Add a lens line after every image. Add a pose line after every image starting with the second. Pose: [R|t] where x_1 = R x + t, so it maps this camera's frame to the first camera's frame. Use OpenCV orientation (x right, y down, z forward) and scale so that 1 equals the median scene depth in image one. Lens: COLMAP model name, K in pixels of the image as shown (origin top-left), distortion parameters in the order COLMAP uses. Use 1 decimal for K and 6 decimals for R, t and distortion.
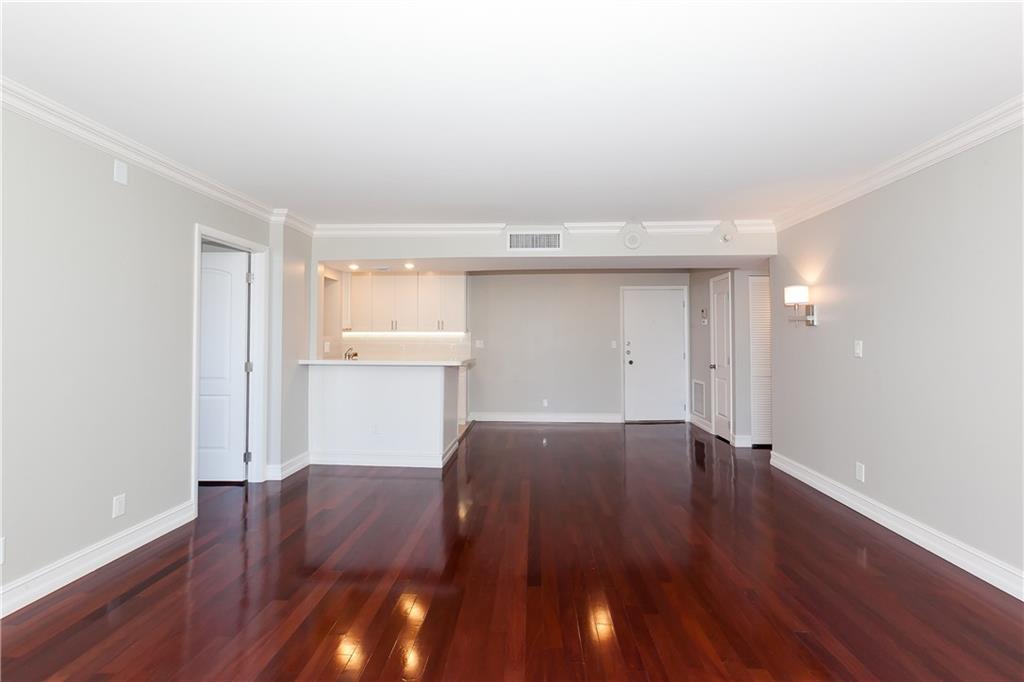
lens RADIAL K [[489.8, 0, 512.0], [0, 489.8, 341.0], [0, 0, 1]] dist [0.001035, 0.000304]
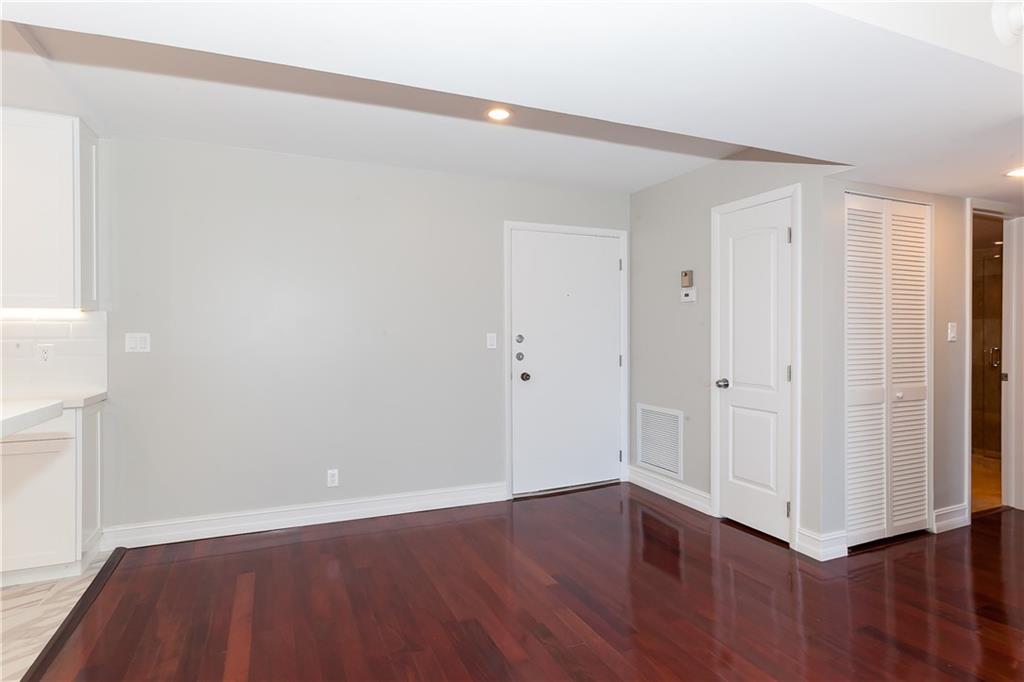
lens RADIAL K [[426.9, 0, 512.0], [0, 426.9, 341.0], [0, 0, 1]] dist [-0.000887, -0.000152]
pose [[0.835927, -0.007096, 0.548795, -0.006302], [0.003445, 0.999965, 0.007682, 0.004472], [-0.548830, -0.004531, 0.835922, 0.670433]]
